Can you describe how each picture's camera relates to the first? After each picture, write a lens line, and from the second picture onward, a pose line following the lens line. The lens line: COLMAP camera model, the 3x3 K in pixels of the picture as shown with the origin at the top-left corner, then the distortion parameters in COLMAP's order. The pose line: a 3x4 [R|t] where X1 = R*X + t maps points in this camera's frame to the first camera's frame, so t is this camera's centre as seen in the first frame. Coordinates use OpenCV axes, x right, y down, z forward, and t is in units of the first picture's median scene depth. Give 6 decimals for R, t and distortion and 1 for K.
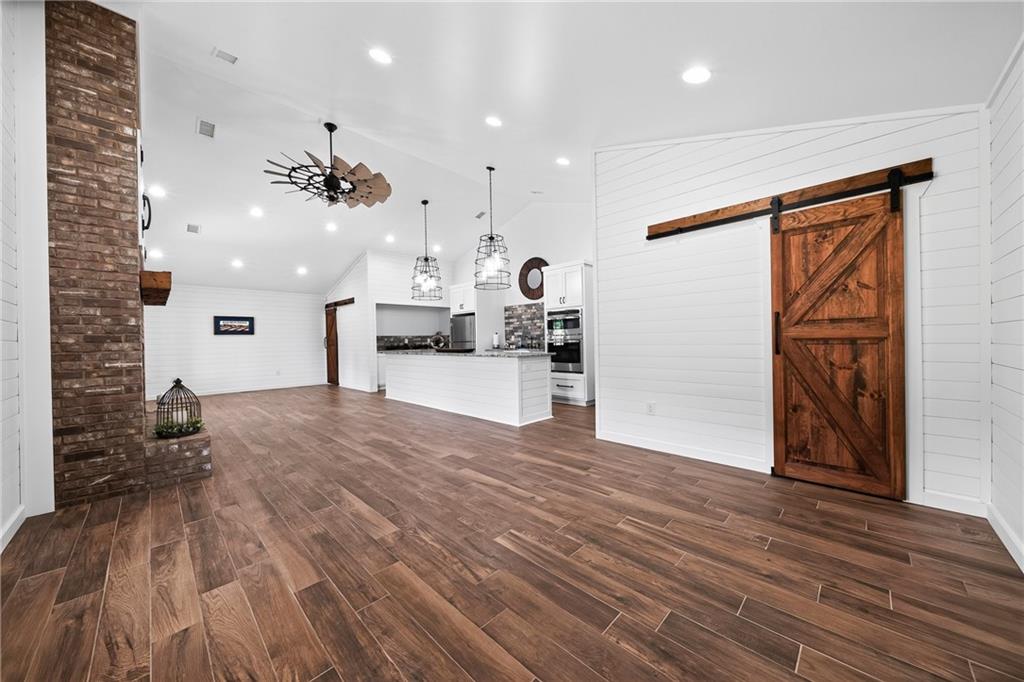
lens RADIAL K [[356.0, 0, 511.8], [0, 356.0, 340.5], [0, 0, 1]] dist [-0.015244, 0.000147]
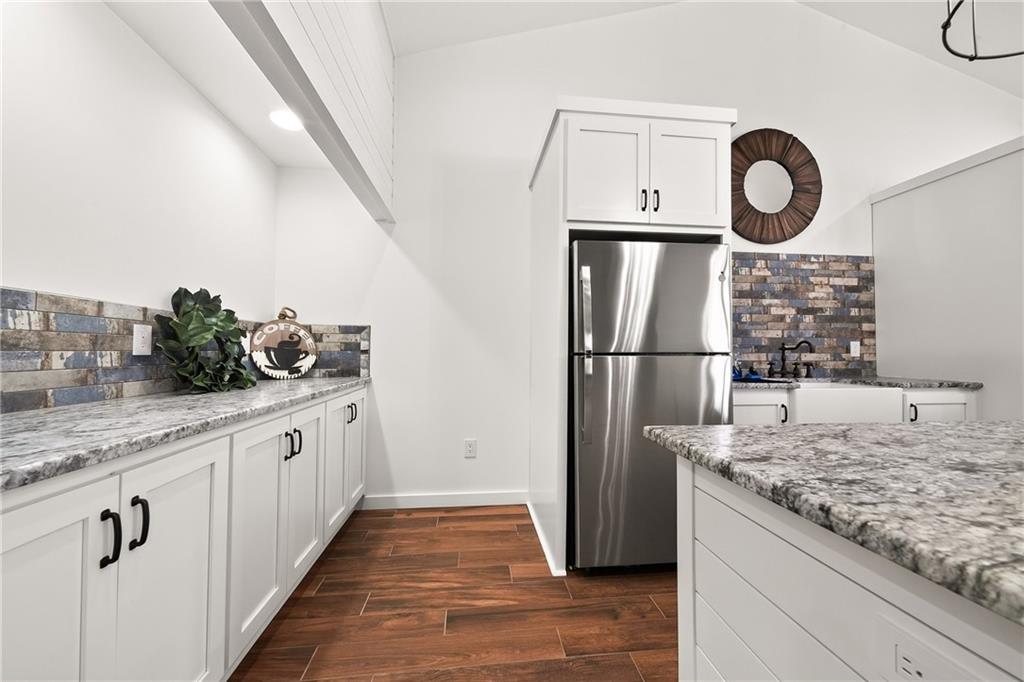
lens RADIAL K [[356.0, 0, 509.5], [0, 356.0, 345.8], [0, 0, 1]] dist [-0.015244, 0.000147]
pose [[0.639558, 0.037656, 0.767820, -0.384591], [-0.014294, 0.999209, -0.037097, 0.009364], [-0.768610, 0.012750, 0.639590, 0.967095]]
